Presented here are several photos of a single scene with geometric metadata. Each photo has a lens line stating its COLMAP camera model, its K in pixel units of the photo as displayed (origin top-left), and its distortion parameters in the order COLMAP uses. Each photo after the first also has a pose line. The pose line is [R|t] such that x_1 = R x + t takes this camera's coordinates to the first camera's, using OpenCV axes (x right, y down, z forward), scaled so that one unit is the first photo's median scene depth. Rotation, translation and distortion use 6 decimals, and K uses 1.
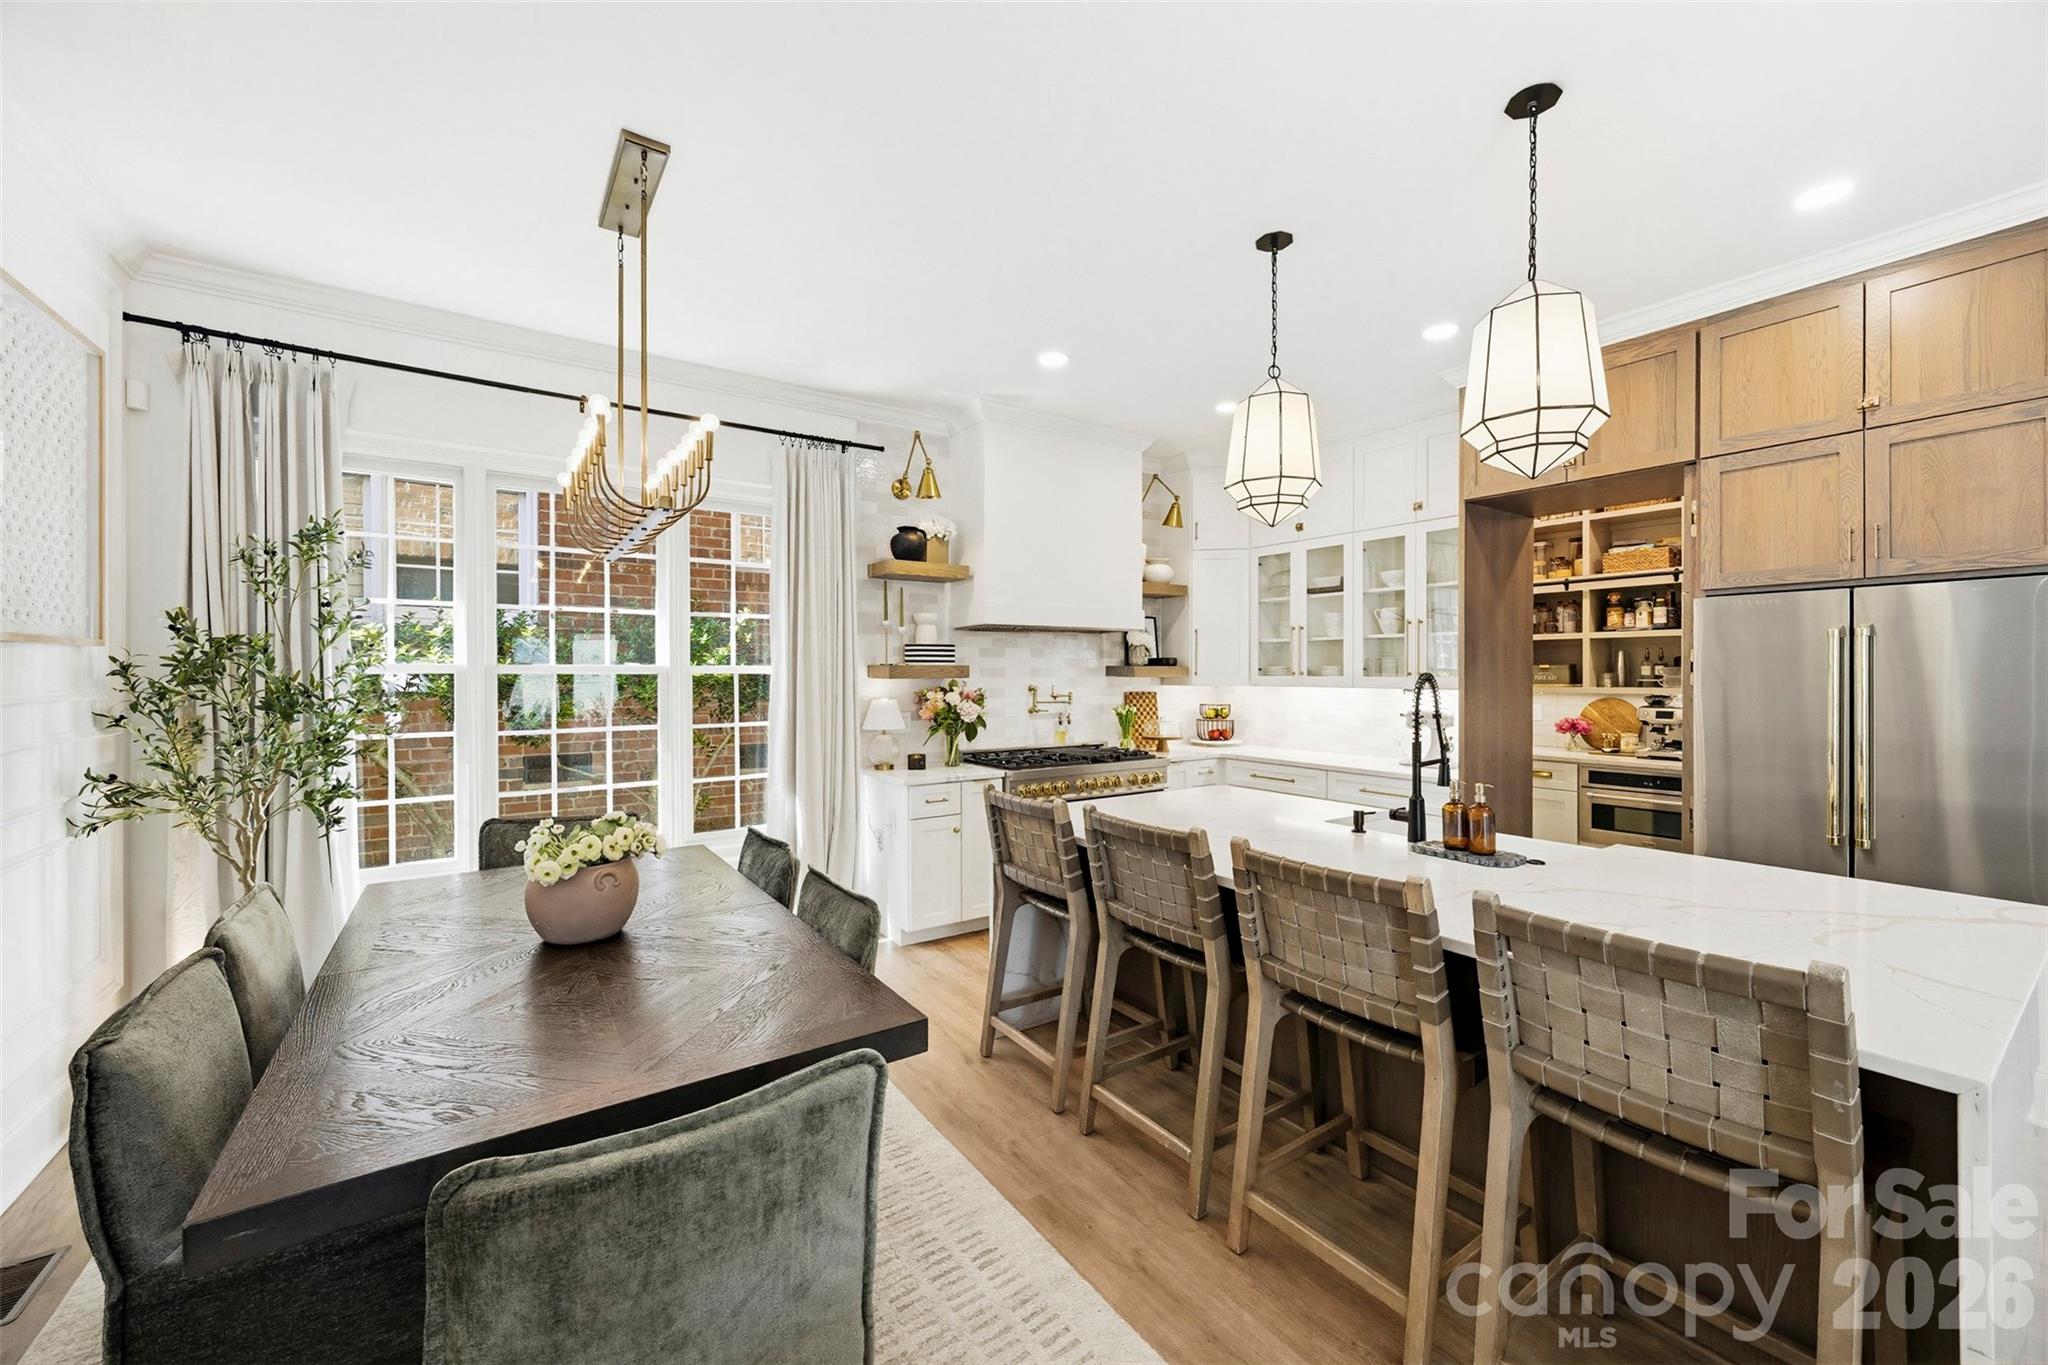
lens RADIAL K [[787.6, 0, 1039.8], [0, 787.6, 676.5], [0, 0, 1]] dist [-0.003059, 0.000475]
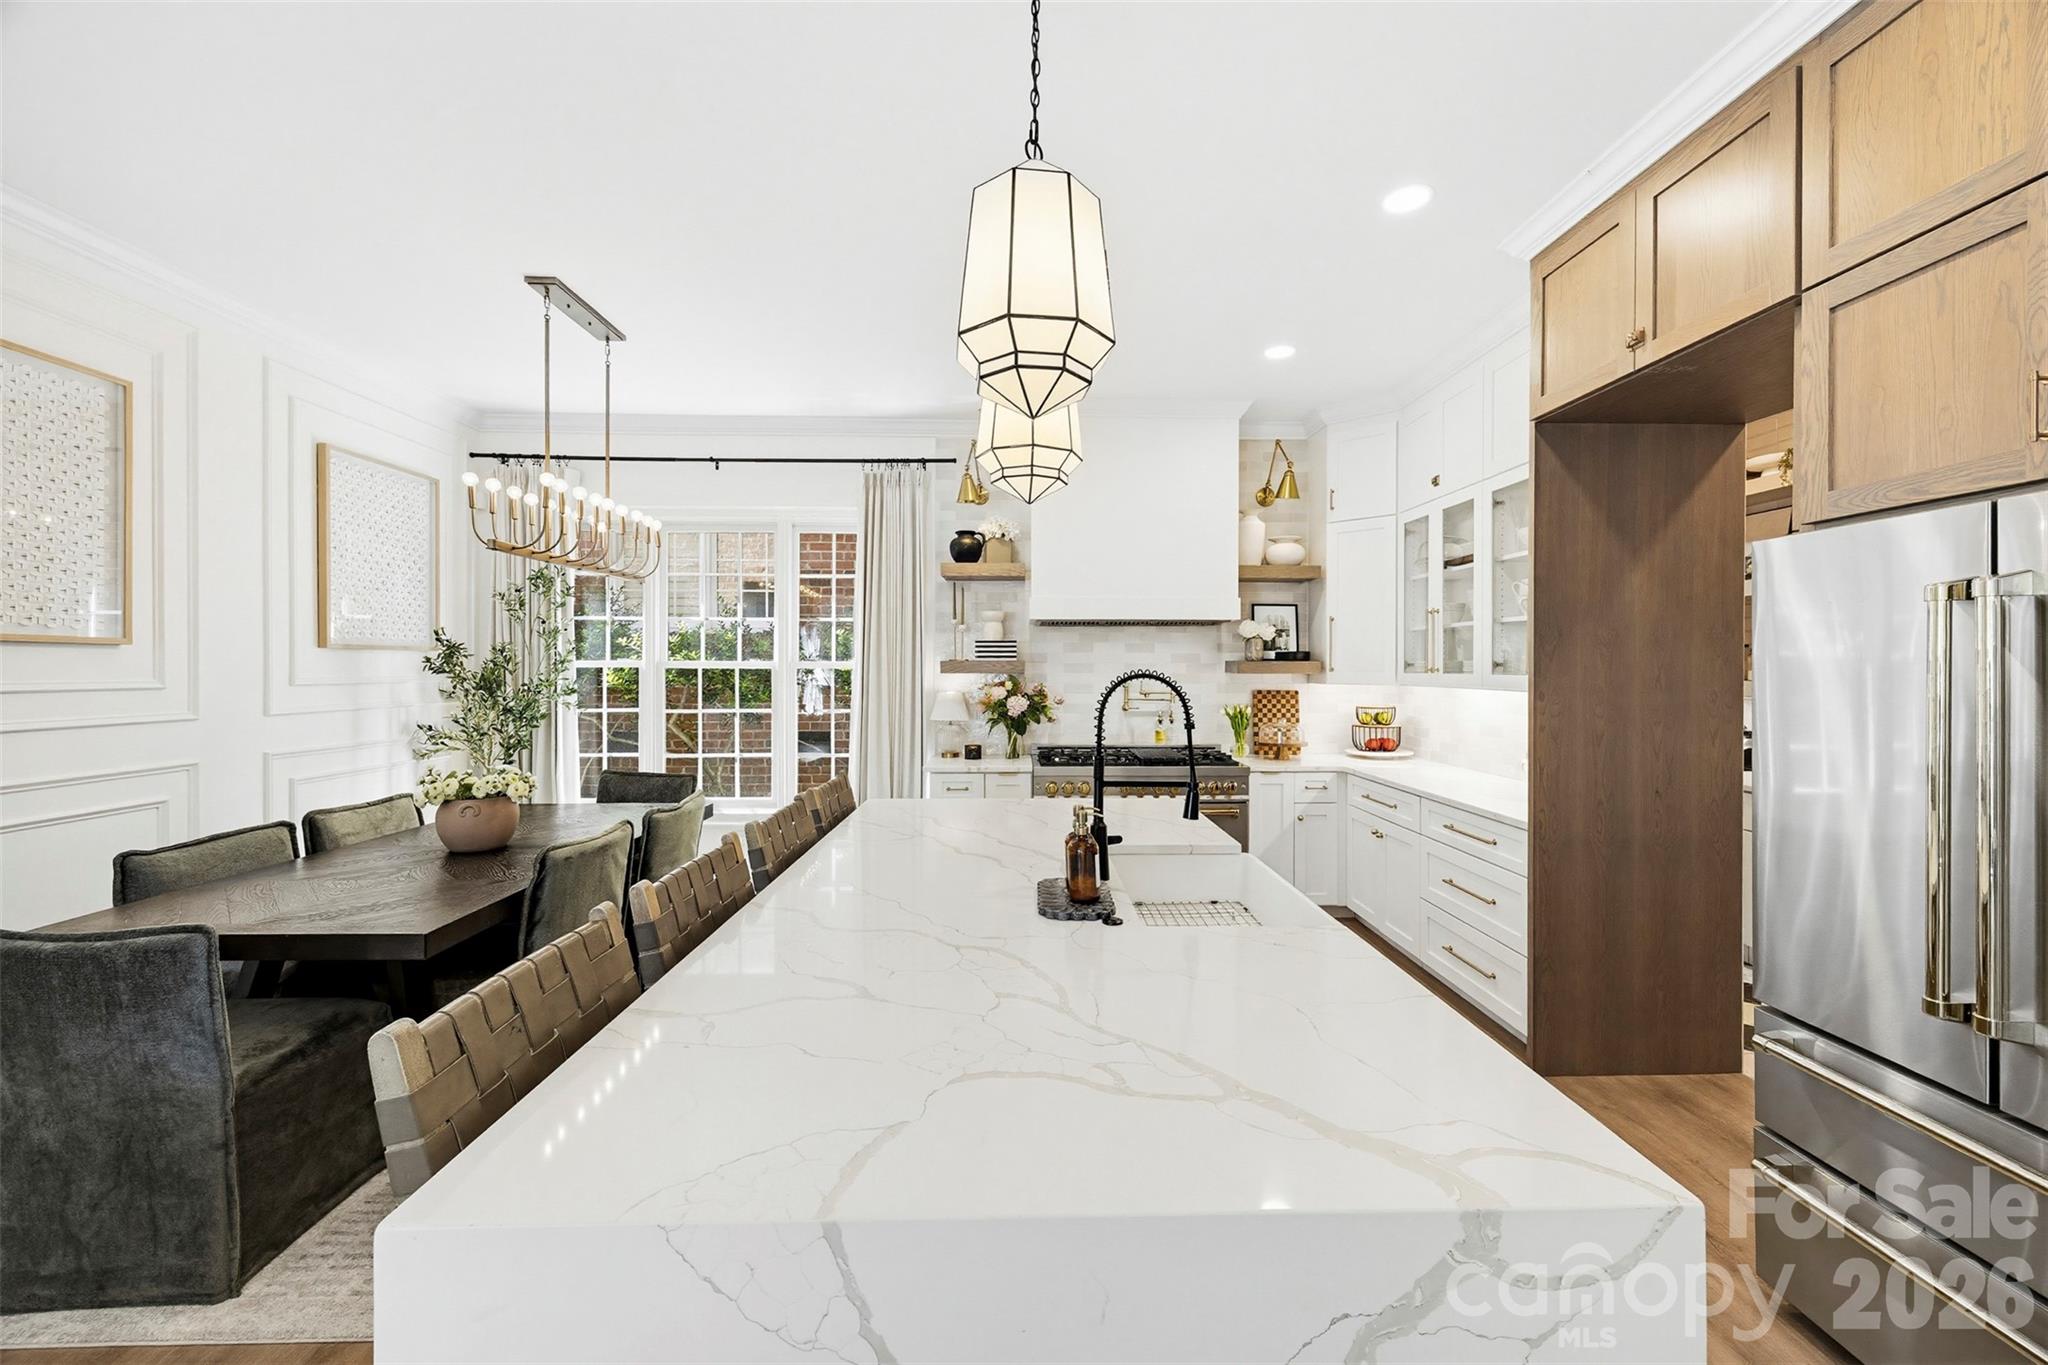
lens RADIAL K [[787.6, 0, 1036.2], [0, 787.6, 672.9], [0, 0, 1]] dist [-0.003059, 0.000475]
pose [[0.835606, 0.005859, -0.549298, 0.482962], [-0.005380, 0.999982, 0.002481, -0.001152], [0.549303, 0.000882, 0.835623, 0.158684]]
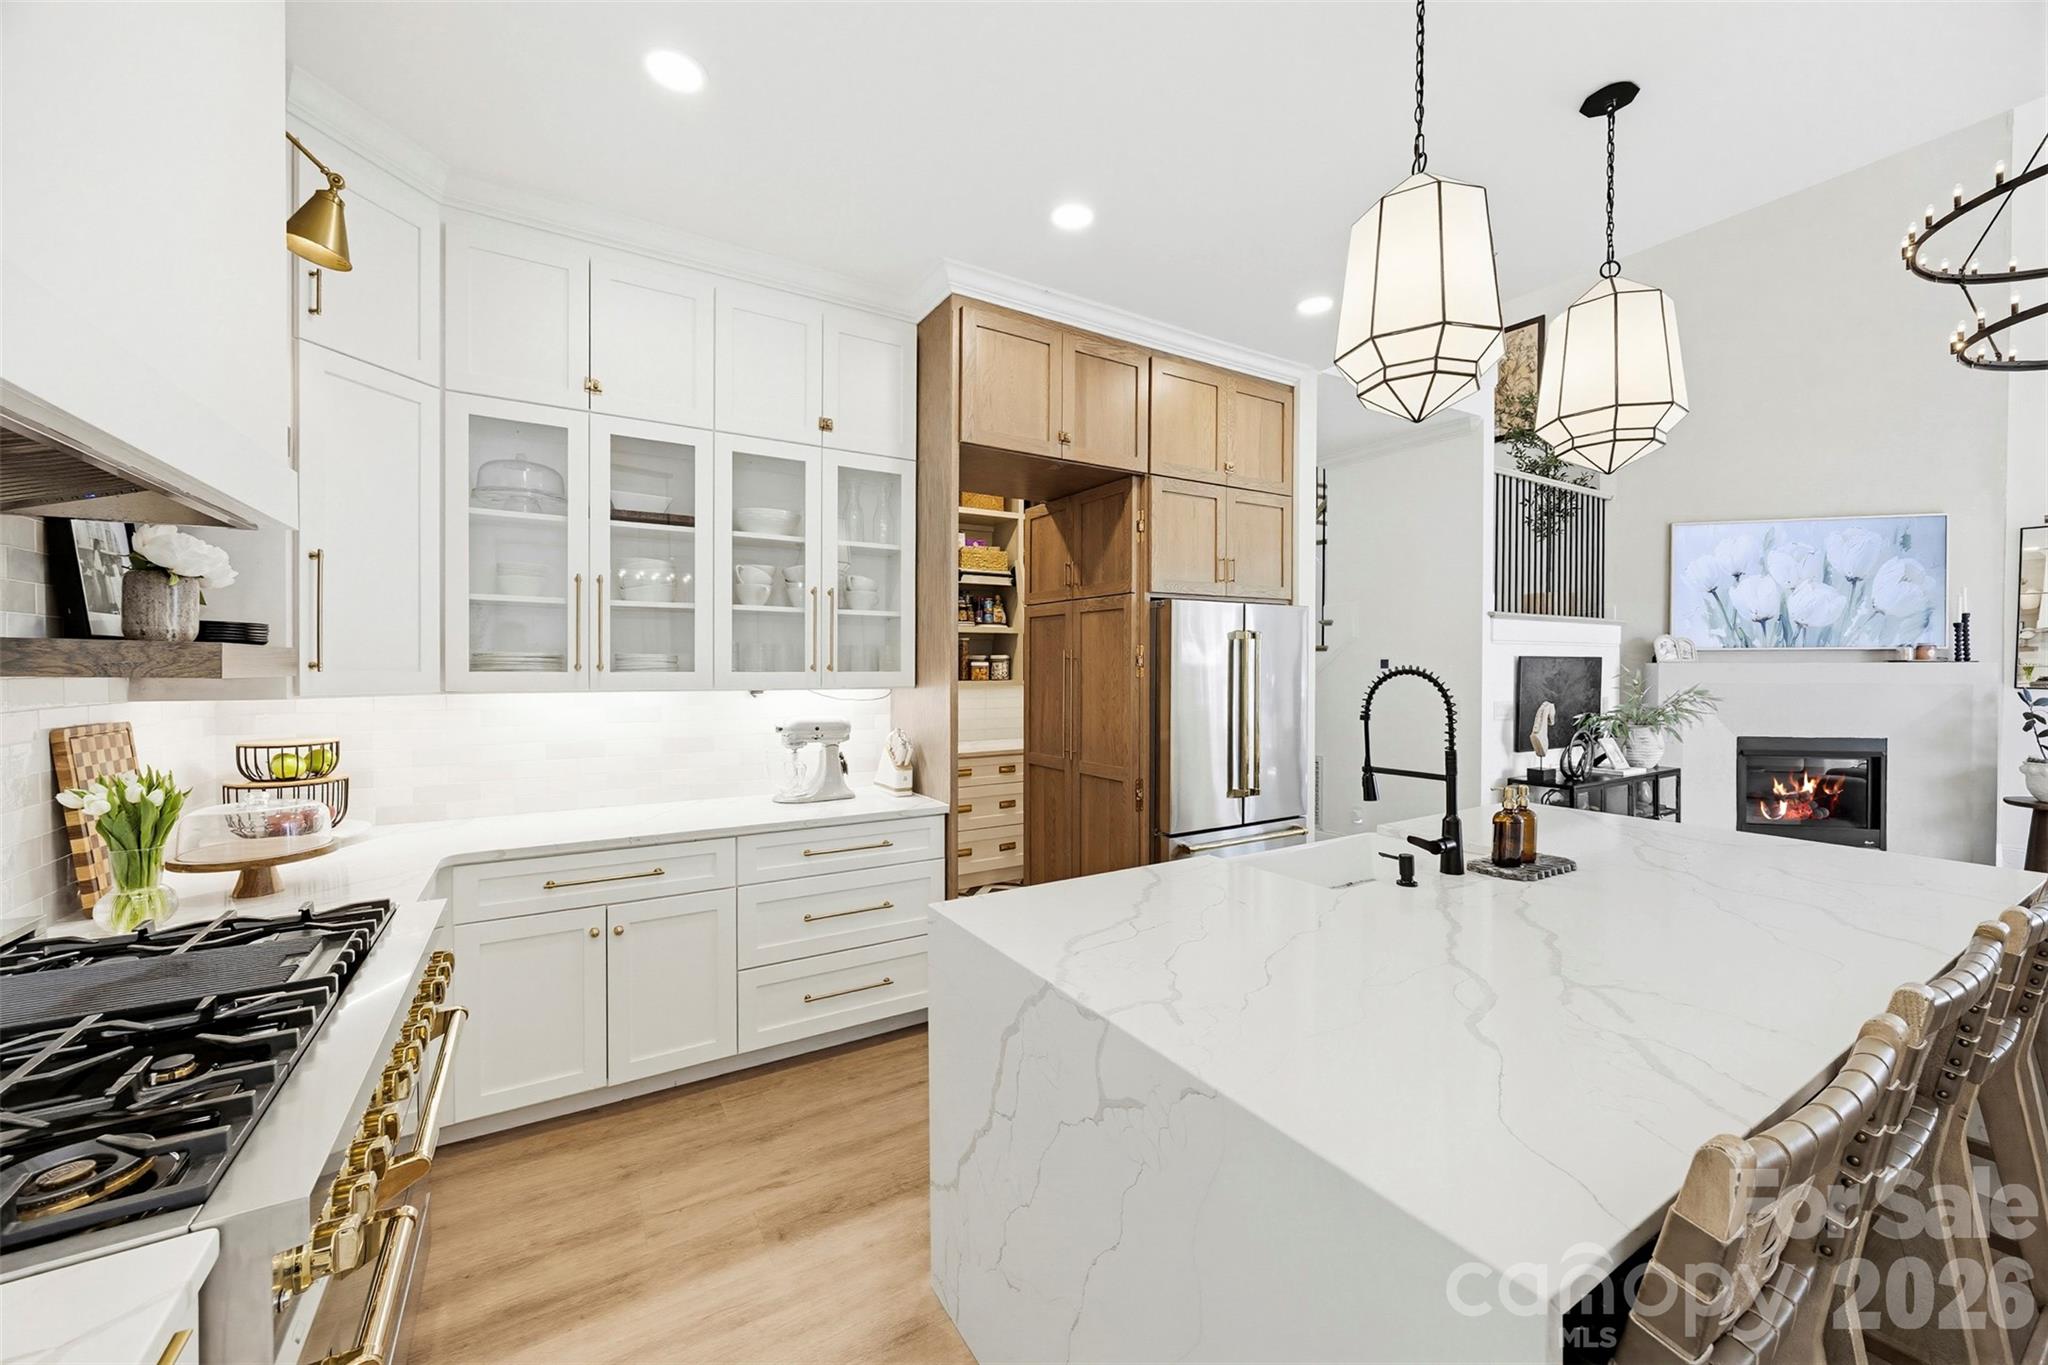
lens RADIAL K [[787.6, 0, 1027.5], [0, 787.6, 677.1], [0, 0, 1]] dist [-0.003059, 0.000475]
pose [[0.060069, -0.011895, 0.998123, -0.197616], [0.004019, 0.999924, 0.011675, -0.002165], [-0.998186, 0.003310, 0.060112, 0.771583]]
